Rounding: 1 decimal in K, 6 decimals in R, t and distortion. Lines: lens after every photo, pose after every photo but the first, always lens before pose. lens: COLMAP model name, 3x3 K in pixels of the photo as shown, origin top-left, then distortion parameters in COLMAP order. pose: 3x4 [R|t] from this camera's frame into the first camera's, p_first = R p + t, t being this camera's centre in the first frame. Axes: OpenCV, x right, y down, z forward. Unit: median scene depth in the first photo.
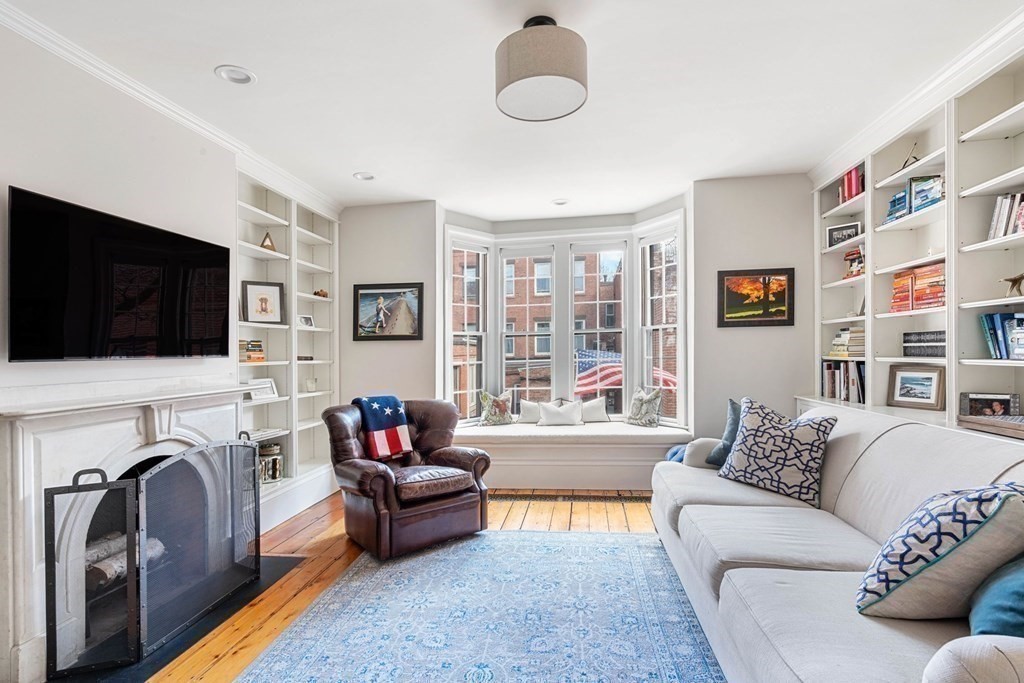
lens RADIAL K [[487.1, 0, 513.8], [0, 487.1, 357.5], [0, 0, 1]] dist [-0.000763, 0.000491]
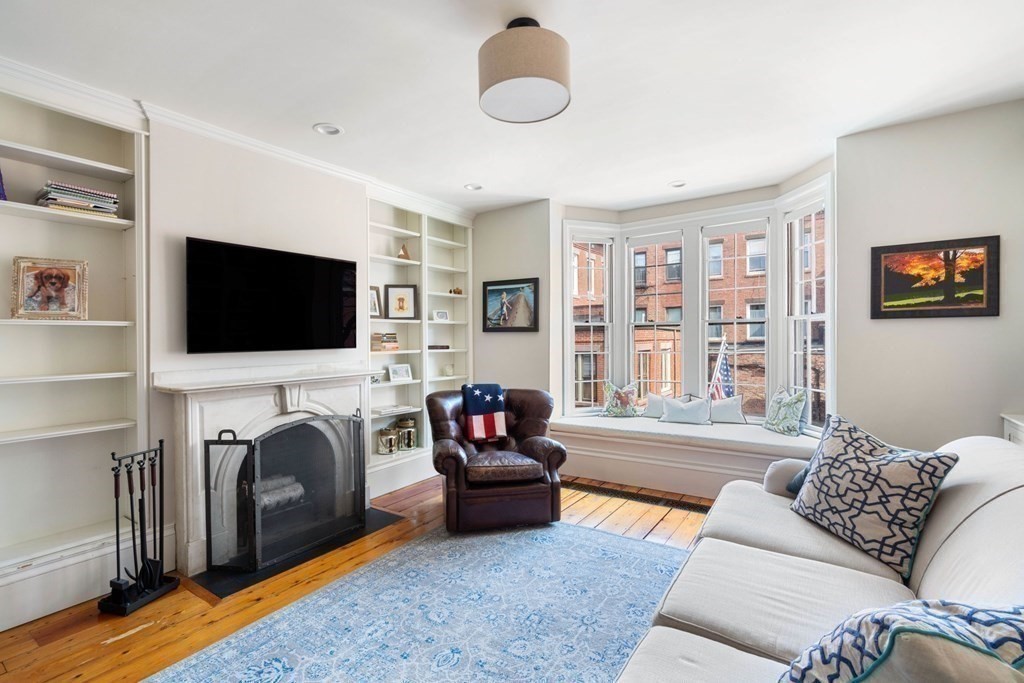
lens RADIAL K [[467.2, 0, 512.0], [0, 467.2, 341.5], [0, 0, 1]] dist [-0.000338, 0.000167]
pose [[0.898189, 0.014758, -0.439361, 0.277510], [-0.012537, 0.999890, 0.007957, -0.029219], [0.439430, -0.001638, 0.898275, 0.080445]]
